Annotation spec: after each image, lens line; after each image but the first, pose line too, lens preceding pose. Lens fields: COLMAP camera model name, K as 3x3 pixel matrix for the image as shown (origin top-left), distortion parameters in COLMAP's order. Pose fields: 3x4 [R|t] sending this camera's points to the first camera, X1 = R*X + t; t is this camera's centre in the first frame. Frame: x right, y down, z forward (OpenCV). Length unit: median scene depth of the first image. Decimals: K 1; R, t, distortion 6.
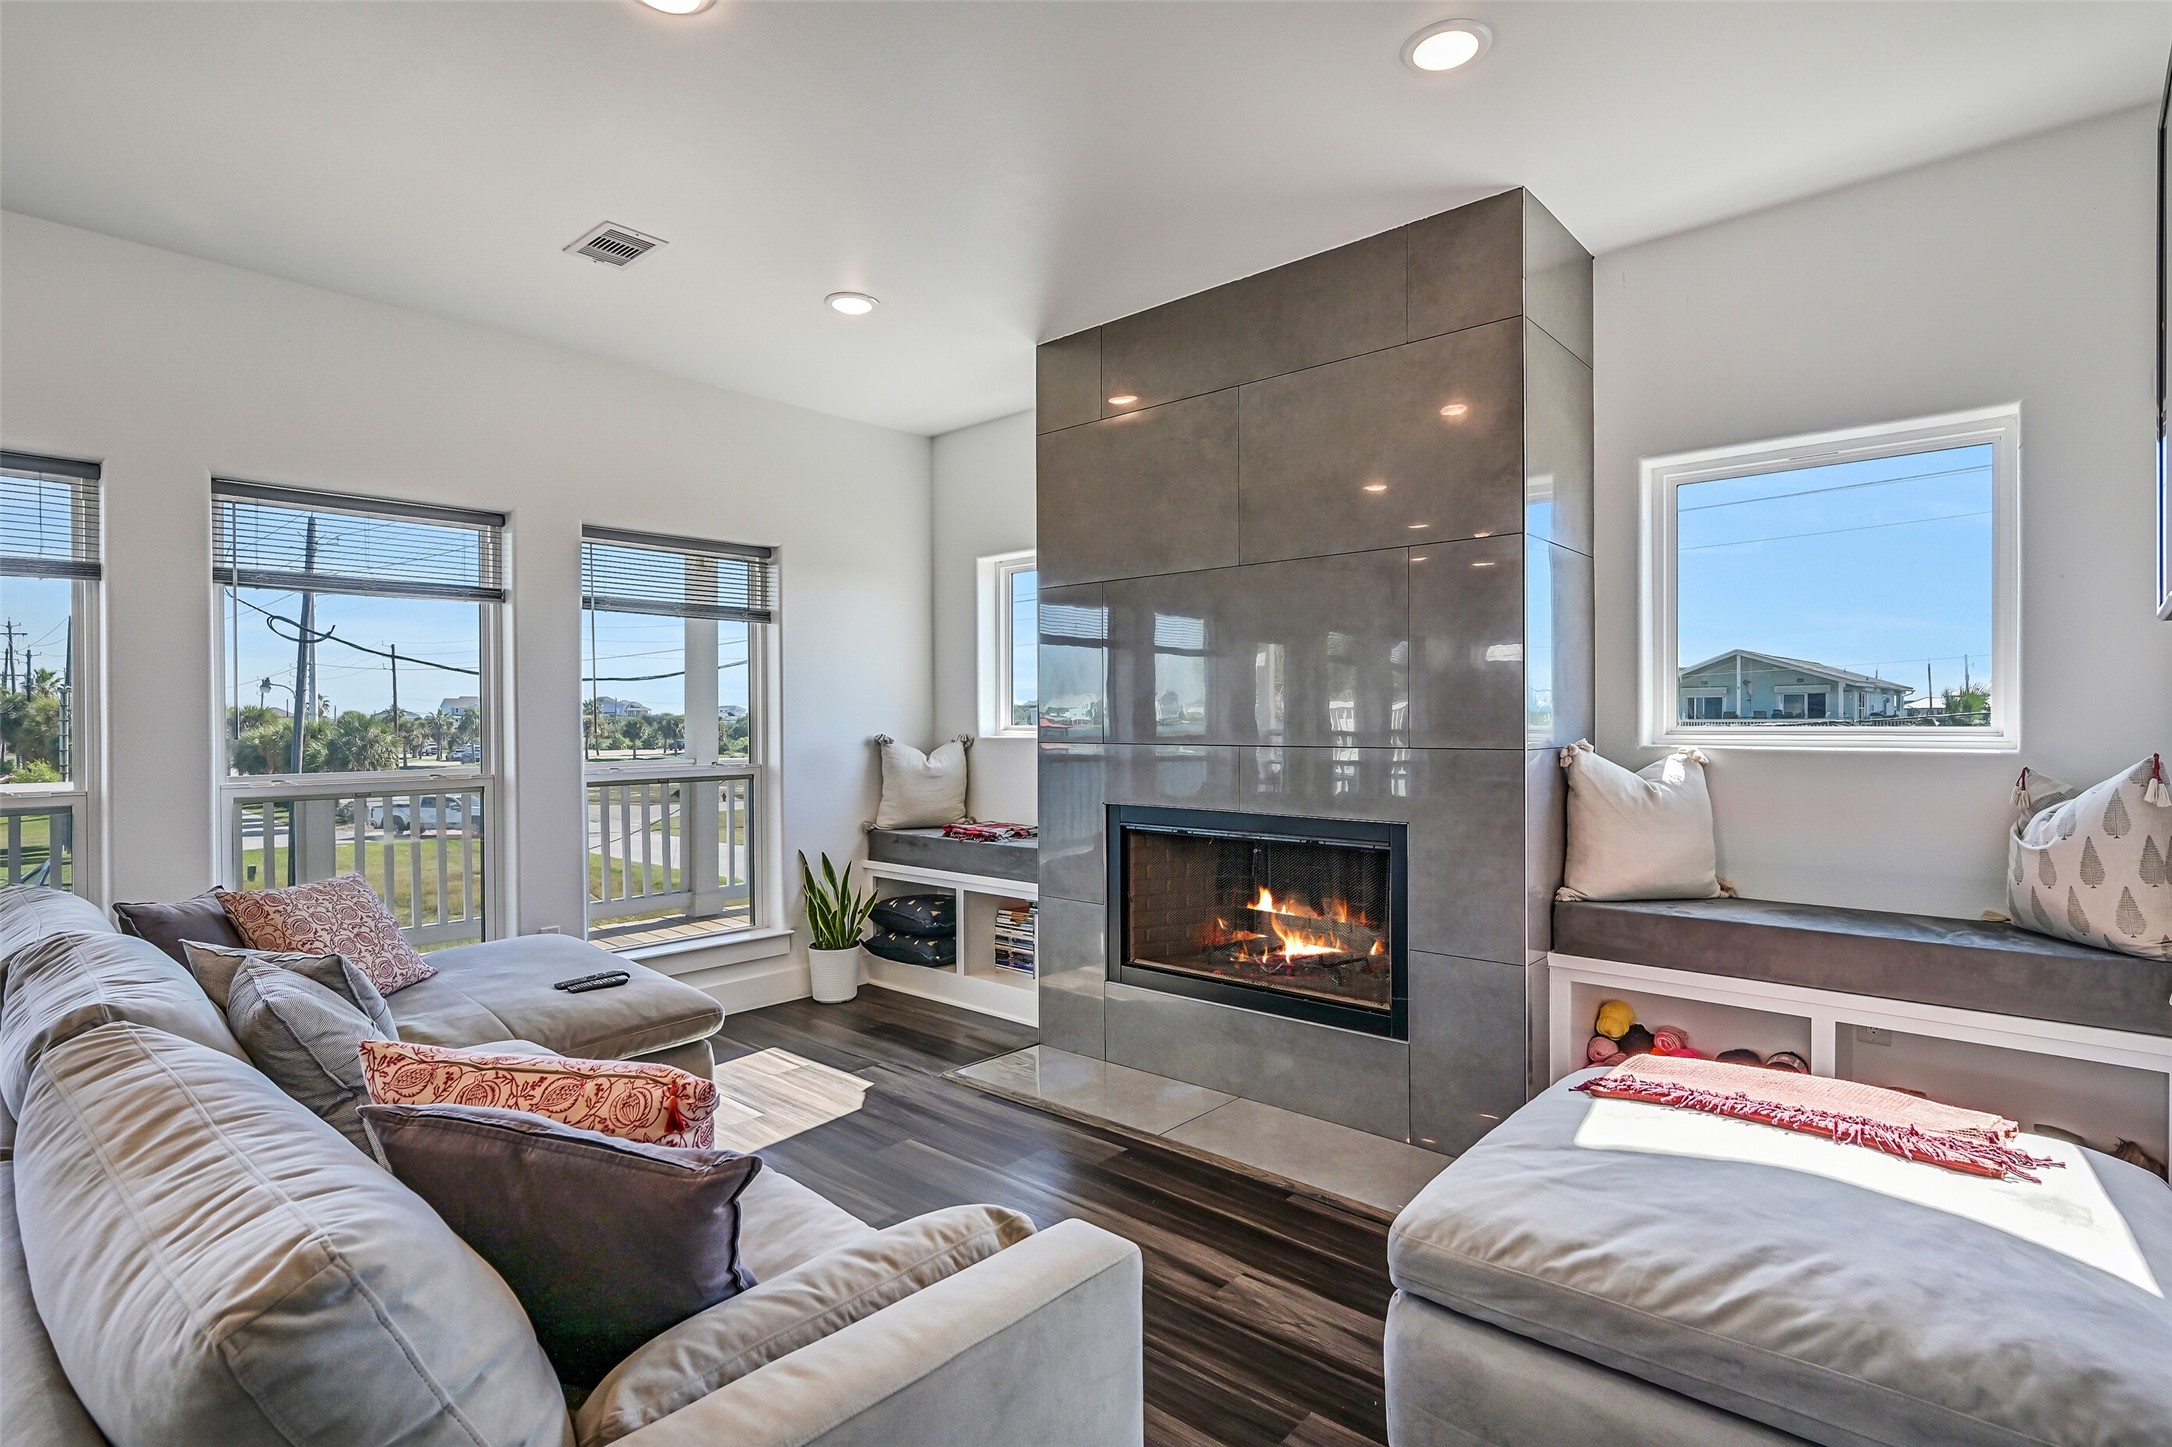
lens RADIAL K [[1063.1, 0, 1097.9], [0, 1063.1, 727.5], [0, 0, 1]] dist [-0.003267, -0.002124]
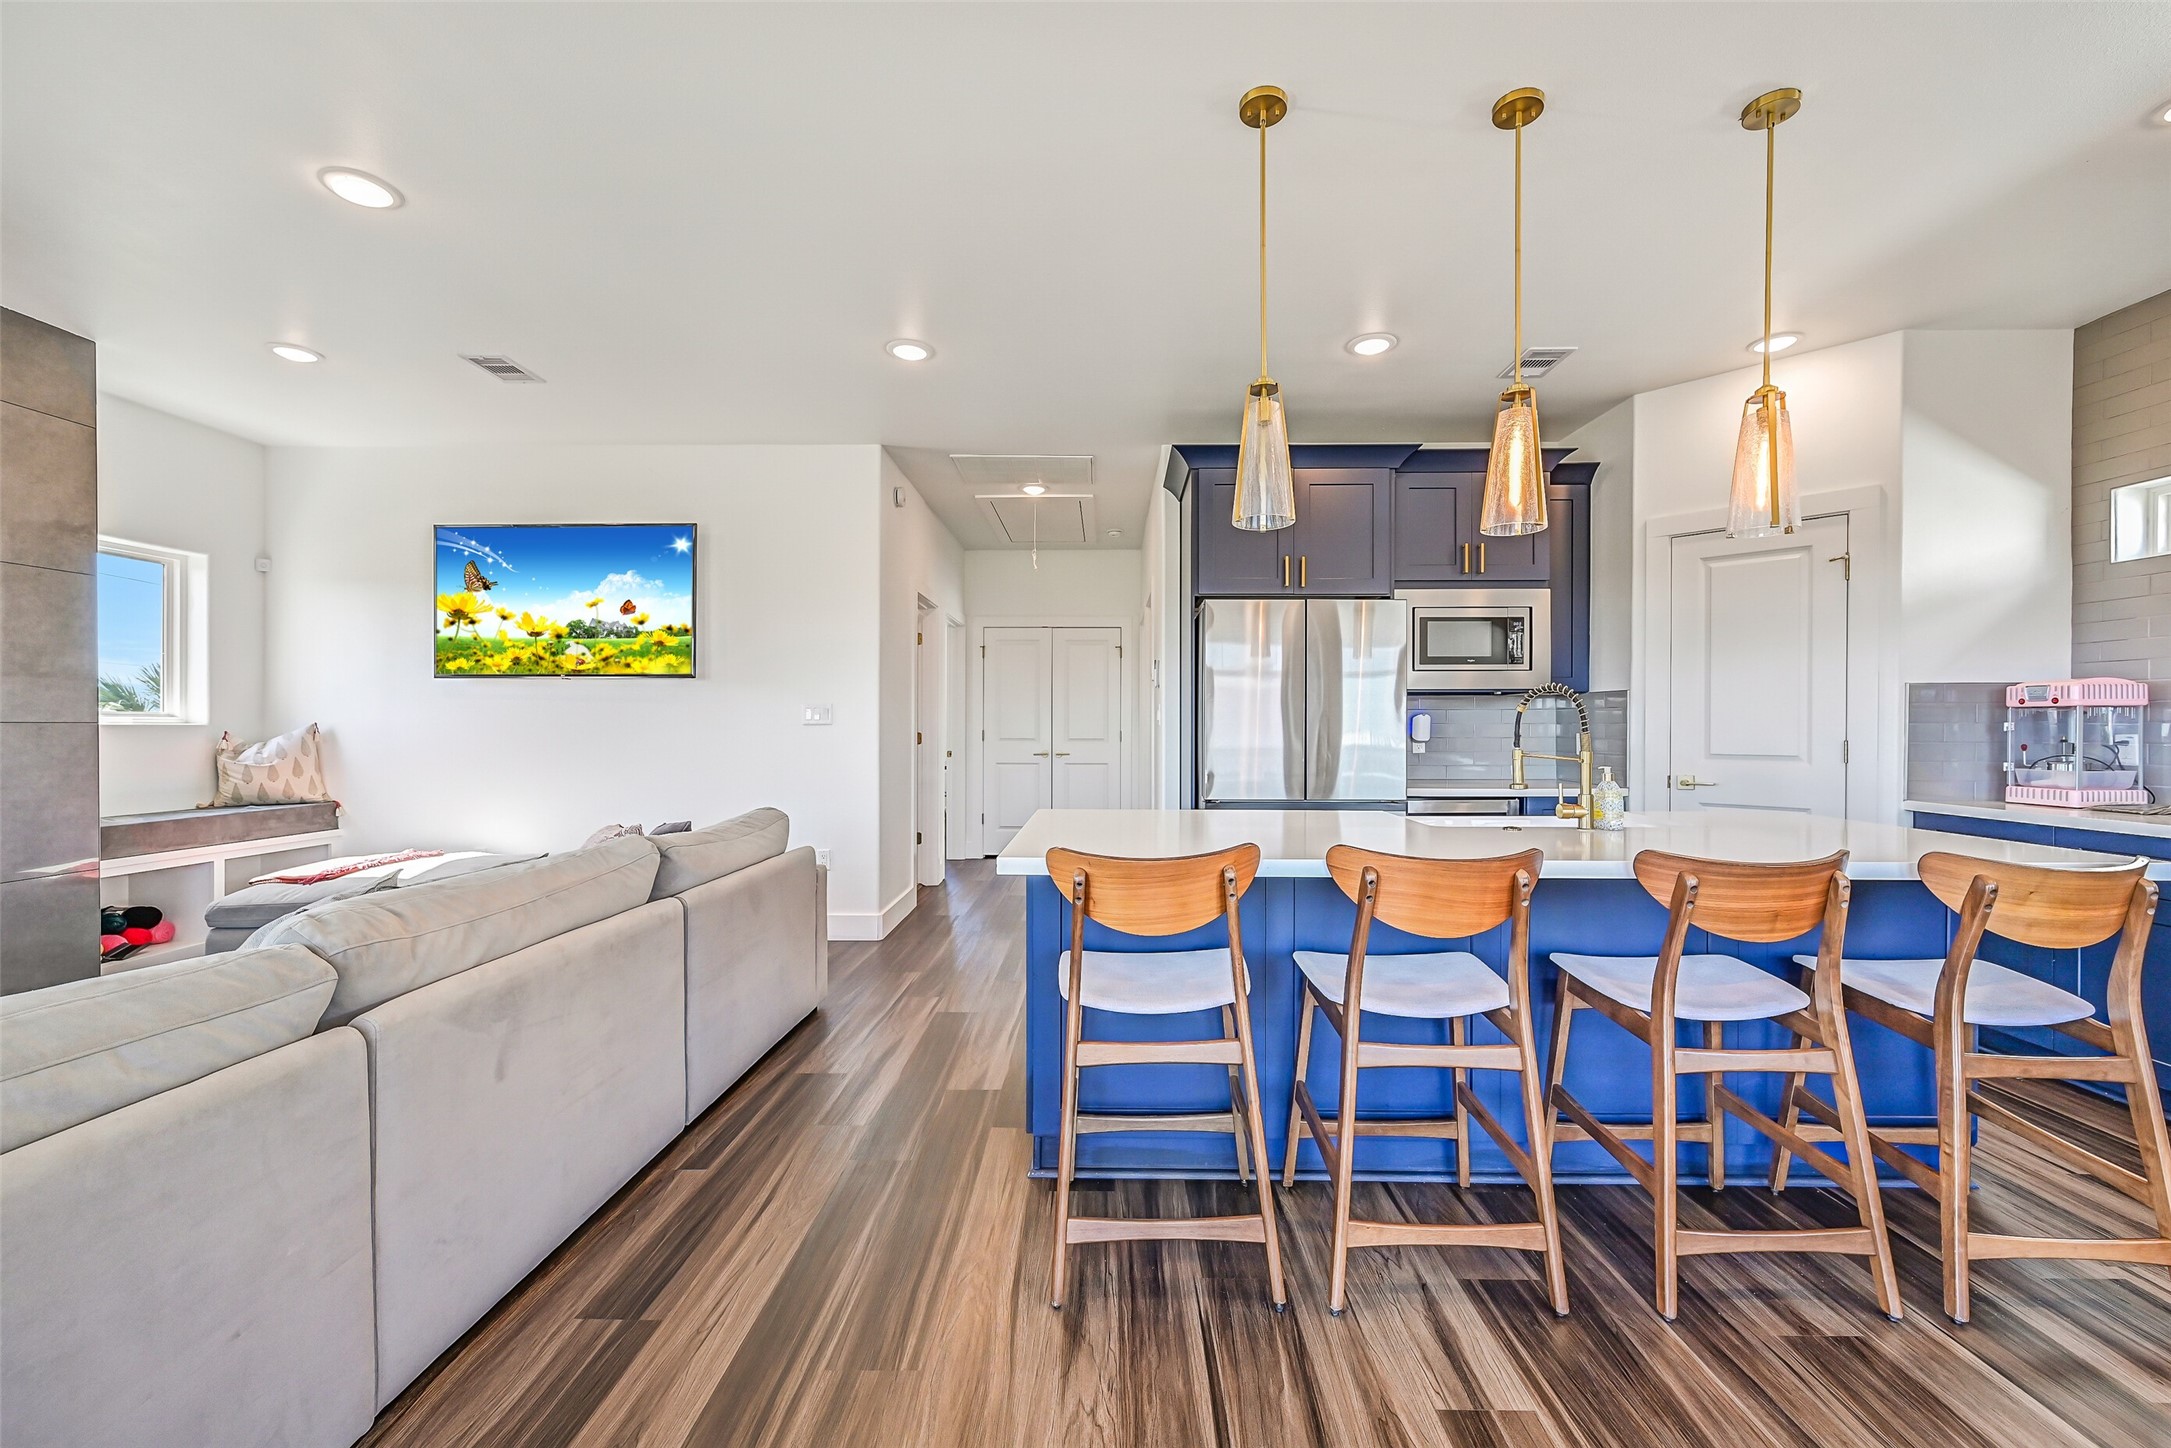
lens RADIAL K [[861.8, 0, 1097.0], [0, 861.8, 731.9], [0, 0, 1]] dist [0.002302, -0.000210]
pose [[-0.649320, -0.003467, 0.760507, -1.102854], [0.007045, 0.999919, 0.010574, 0.024356], [-0.760482, 0.012224, -0.649243, 0.562836]]
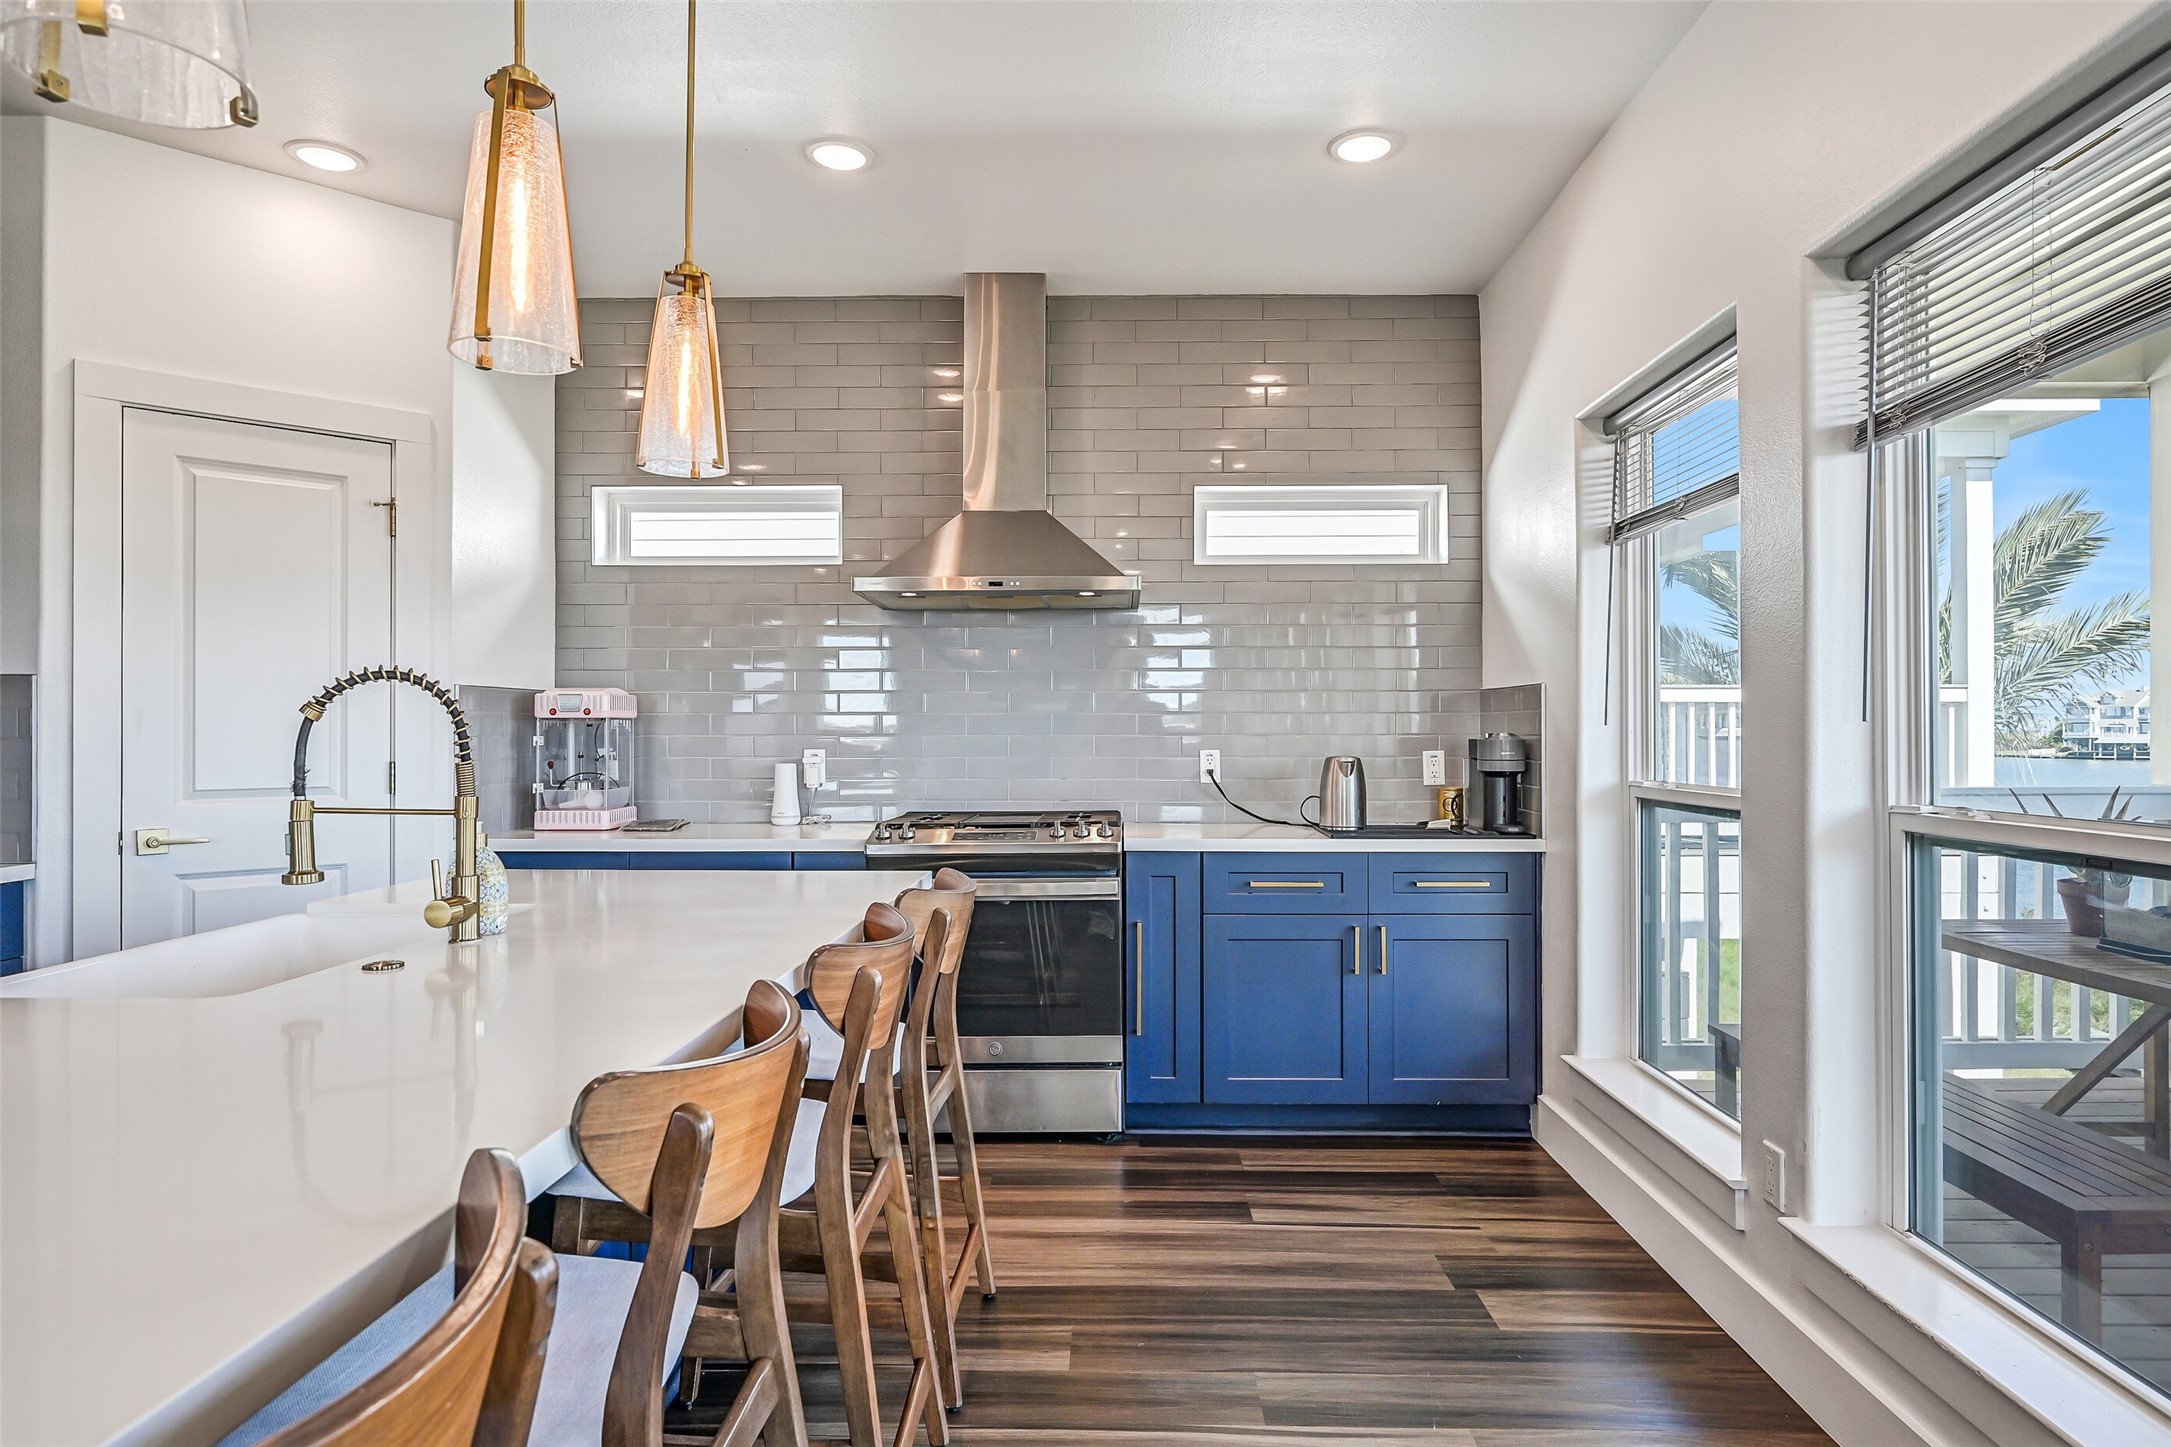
lens RADIAL K [[1229.4, 0, 1099.7], [0, 1229.4, 723.2], [0, 0, 1]] dist [-0.004212, 0.001516]
pose [[-0.762528, -0.000643, -0.646955, -0.728070], [-0.001782, 0.999998, 0.001106, 0.017643], [0.646953, 0.001996, -0.762528, 0.412937]]
